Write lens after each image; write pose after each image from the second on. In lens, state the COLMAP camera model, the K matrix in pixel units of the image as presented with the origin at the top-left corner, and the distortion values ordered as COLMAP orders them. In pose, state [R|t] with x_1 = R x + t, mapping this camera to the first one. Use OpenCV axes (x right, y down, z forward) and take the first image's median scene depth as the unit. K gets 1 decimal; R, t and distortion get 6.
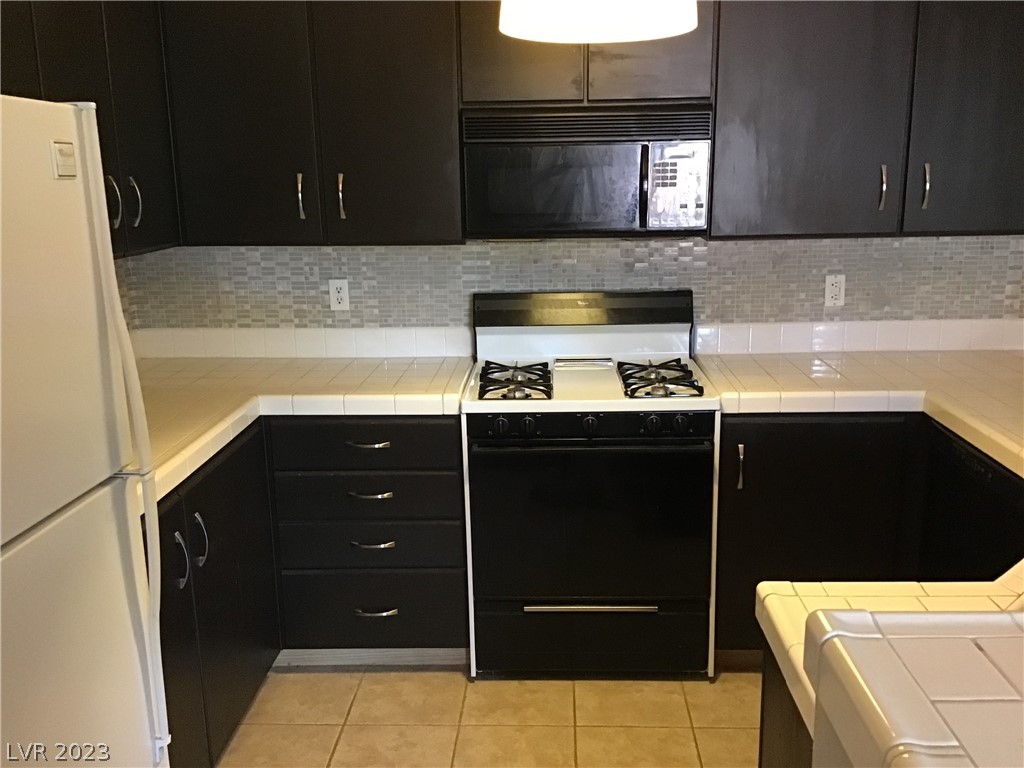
lens RADIAL K [[918.9, 0, 585.8], [0, 918.9, 400.3], [0, 0, 1]] dist [0.086173, -0.154864]
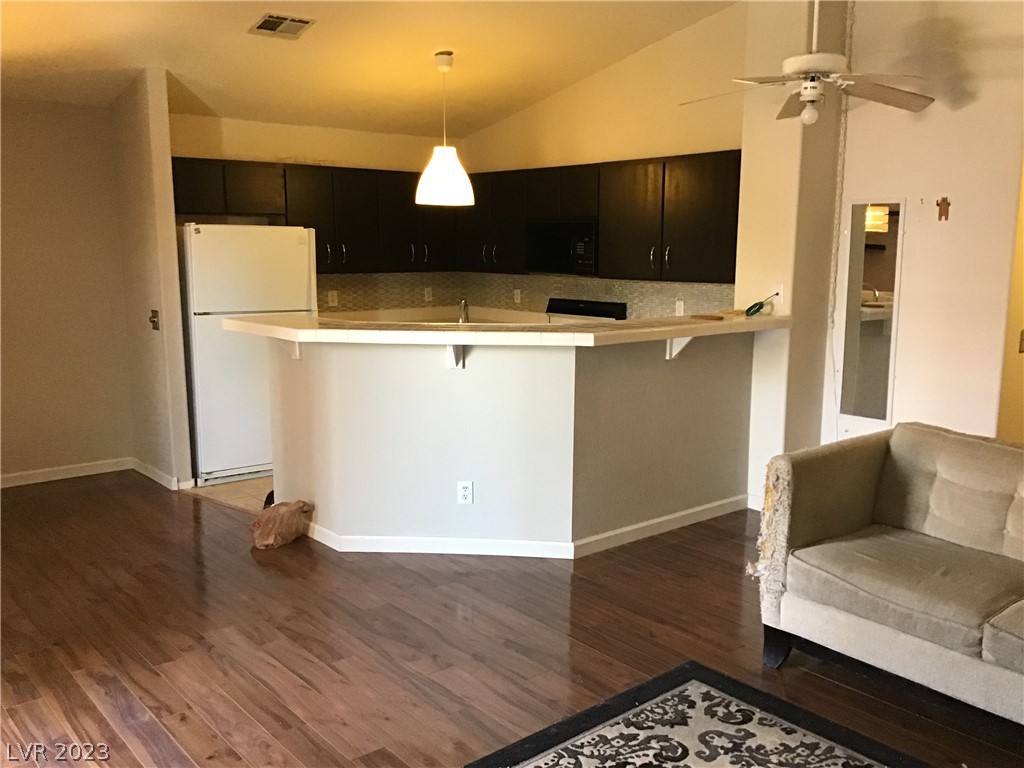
lens RADIAL K [[918.9, 0, 532.3], [0, 918.9, 379.4], [0, 0, 1]] dist [0.086173, -0.154864]
pose [[0.683623, 0.129305, -0.718289, 1.481492], [-0.196401, 0.980468, -0.010420, 0.109764], [0.702913, 0.148196, 0.695667, -0.558737]]
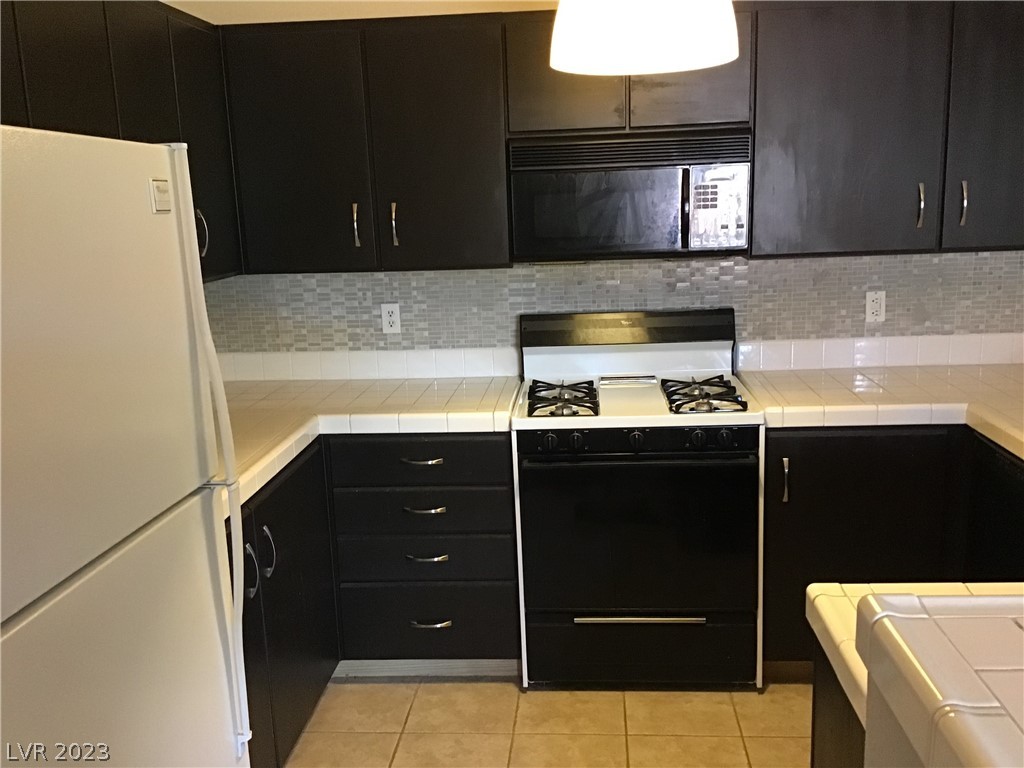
lens RADIAL K [[933.4, 0, 579.3], [0, 933.4, 394.3], [0, 0, 1]] dist [0.026743, 0.000000]
pose [[0.998985, -0.011256, -0.043624, -0.011153], [0.009855, 0.999433, -0.032185, 0.007115], [0.043962, 0.031722, 0.998529, -0.036081]]
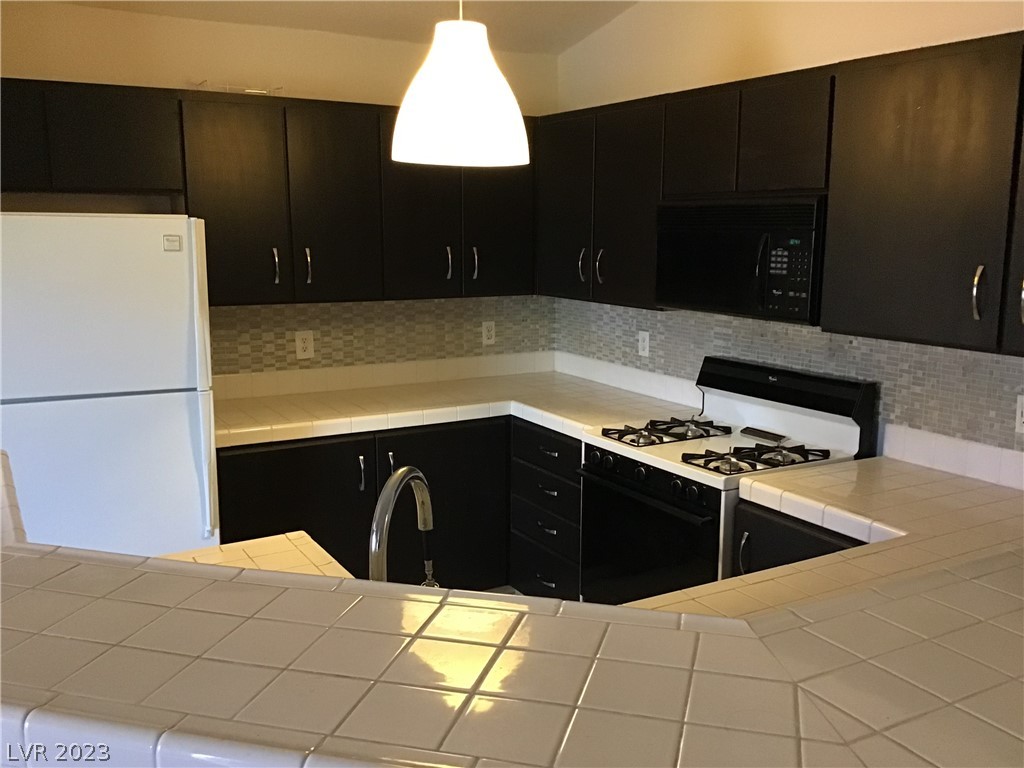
lens RADIAL K [[918.9, 0, 518.0], [0, 918.9, 385.0], [0, 0, 1]] dist [0.086173, -0.154864]
pose [[0.538951, 0.164029, -0.826212, 0.693733], [-0.224425, 0.973365, 0.046847, -0.082413], [0.811890, 0.160174, 0.561408, 0.183331]]
